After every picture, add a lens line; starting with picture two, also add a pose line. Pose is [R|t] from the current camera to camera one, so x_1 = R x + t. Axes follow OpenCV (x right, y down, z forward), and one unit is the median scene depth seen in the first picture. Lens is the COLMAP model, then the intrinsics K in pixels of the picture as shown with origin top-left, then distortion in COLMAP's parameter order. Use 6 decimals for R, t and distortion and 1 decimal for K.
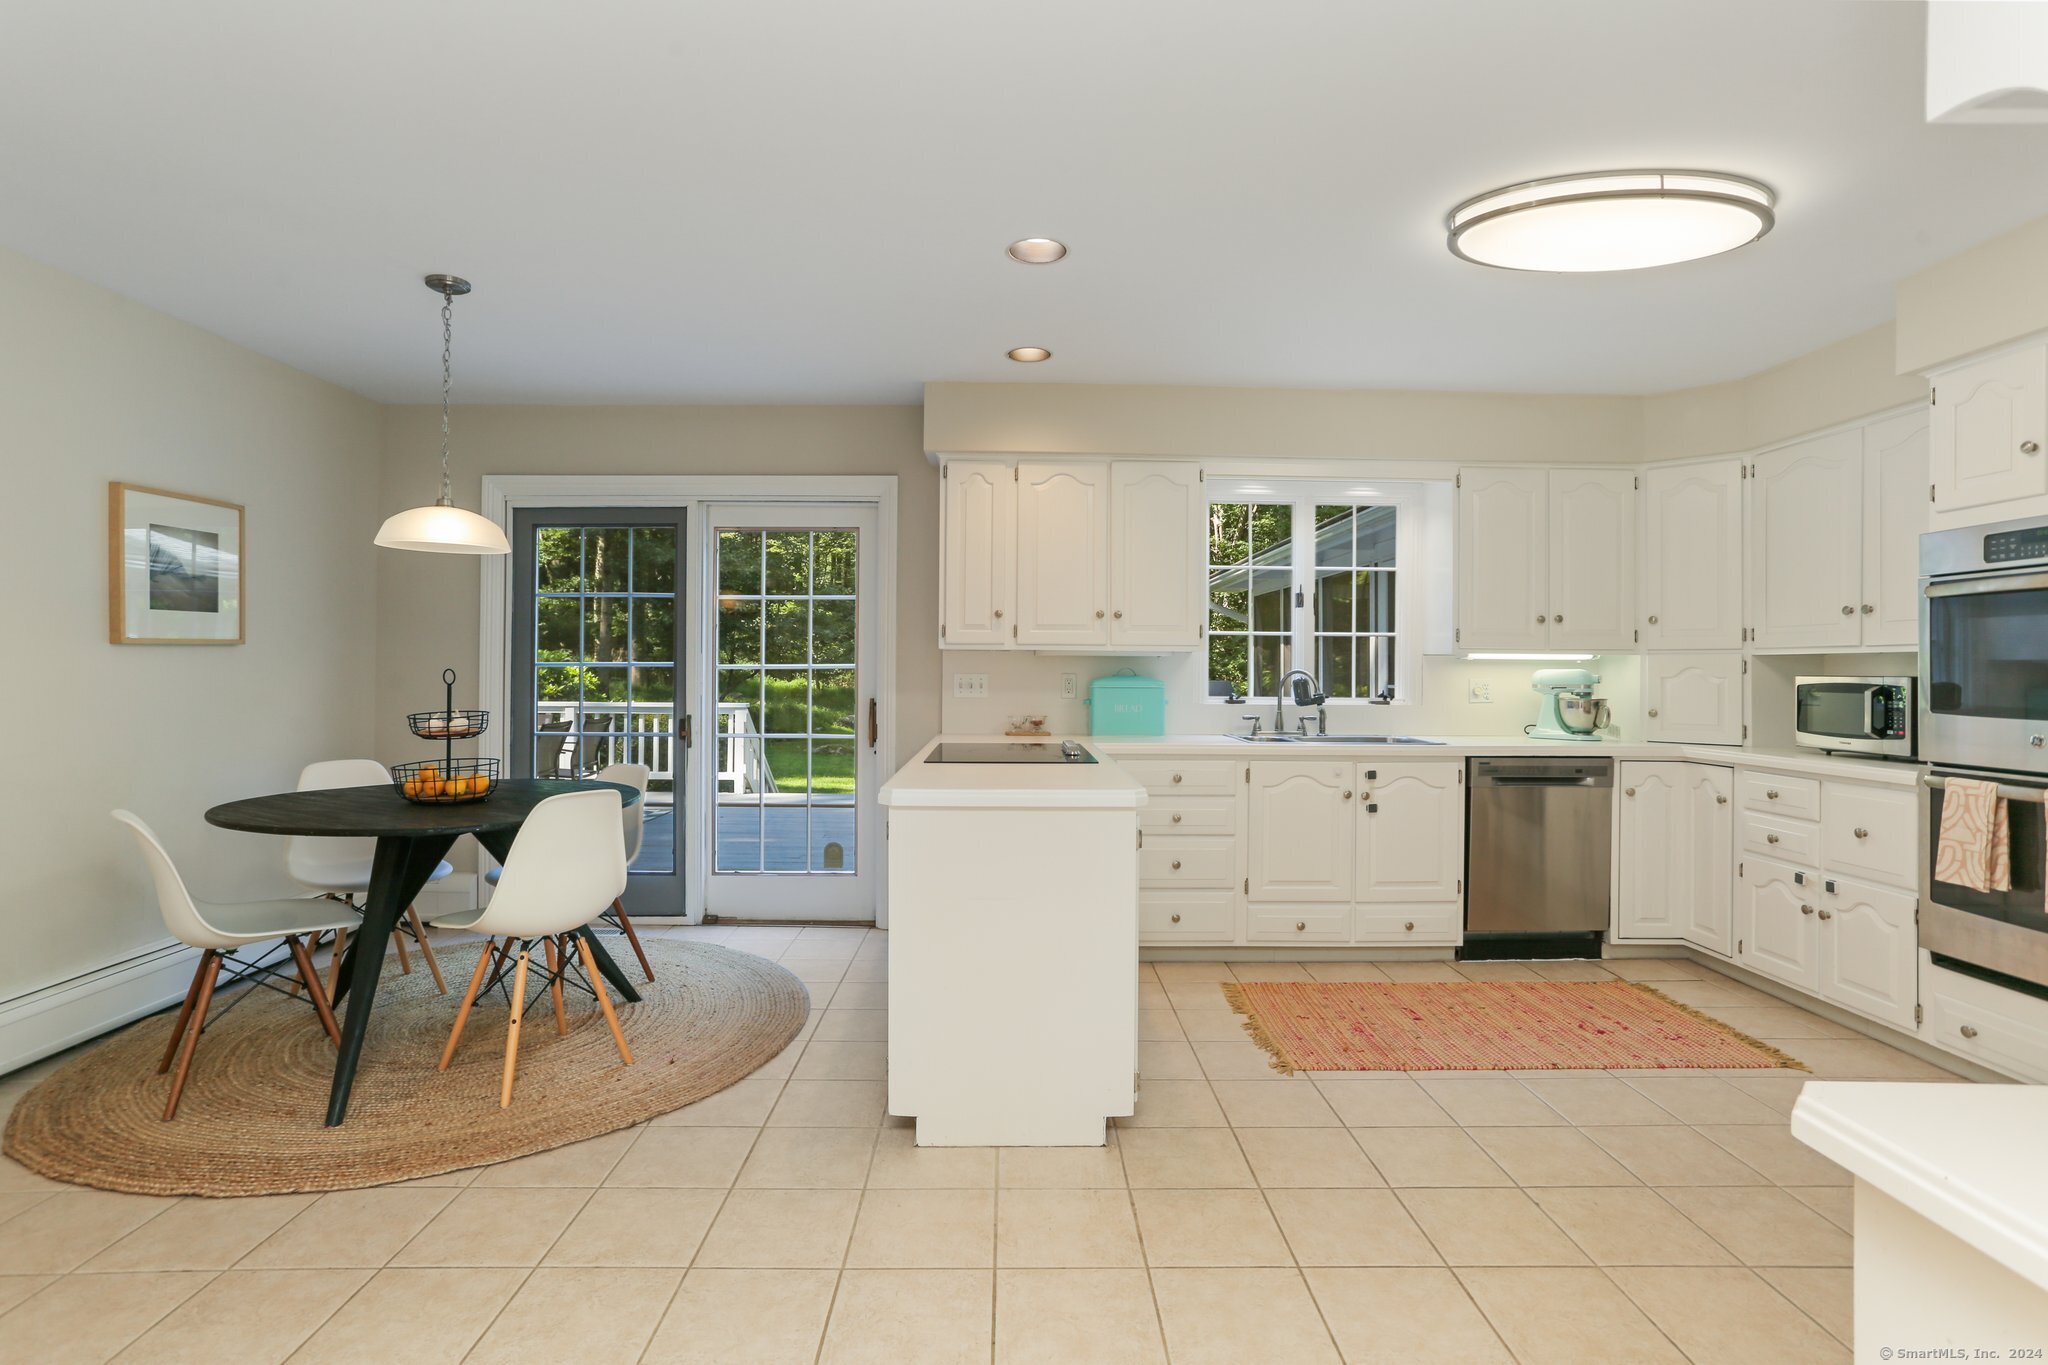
lens RADIAL K [[996.4, 0, 1024.7], [0, 996.4, 677.7], [0, 0, 1]] dist [-0.067580, 0.050635]
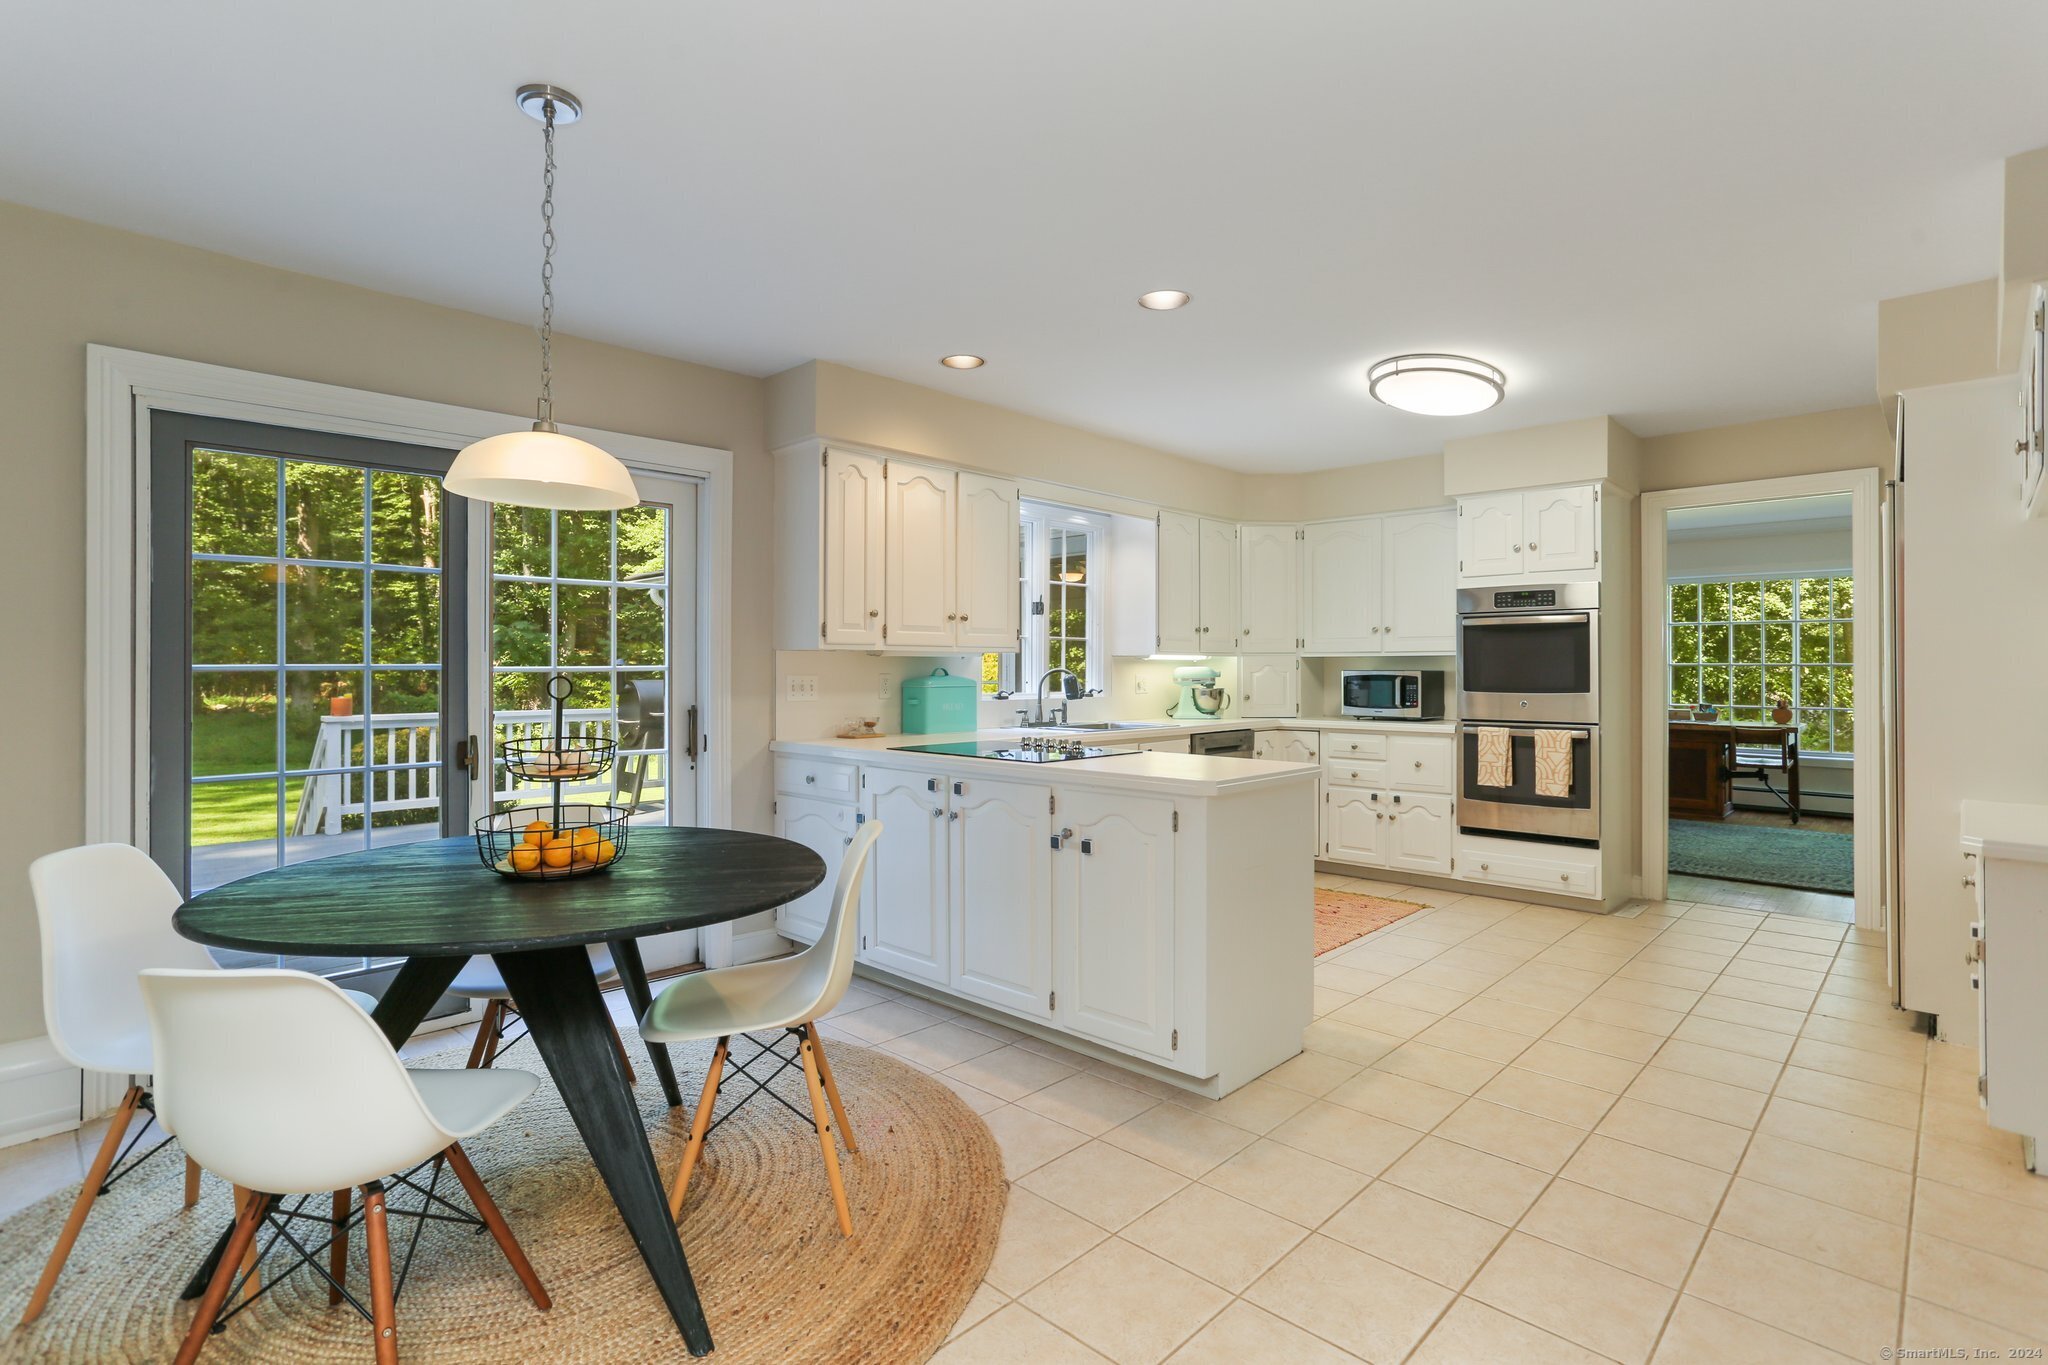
lens RADIAL K [[1001.7, 0, 1024.4], [0, 1001.7, 667.8], [0, 0, 1]] dist [-0.047173, 0.013075]
pose [[0.701311, -0.006178, 0.712828, -0.626122], [0.009591, 0.999954, -0.000770, -0.008886], [-0.712791, 0.007377, 0.701338, 0.213753]]
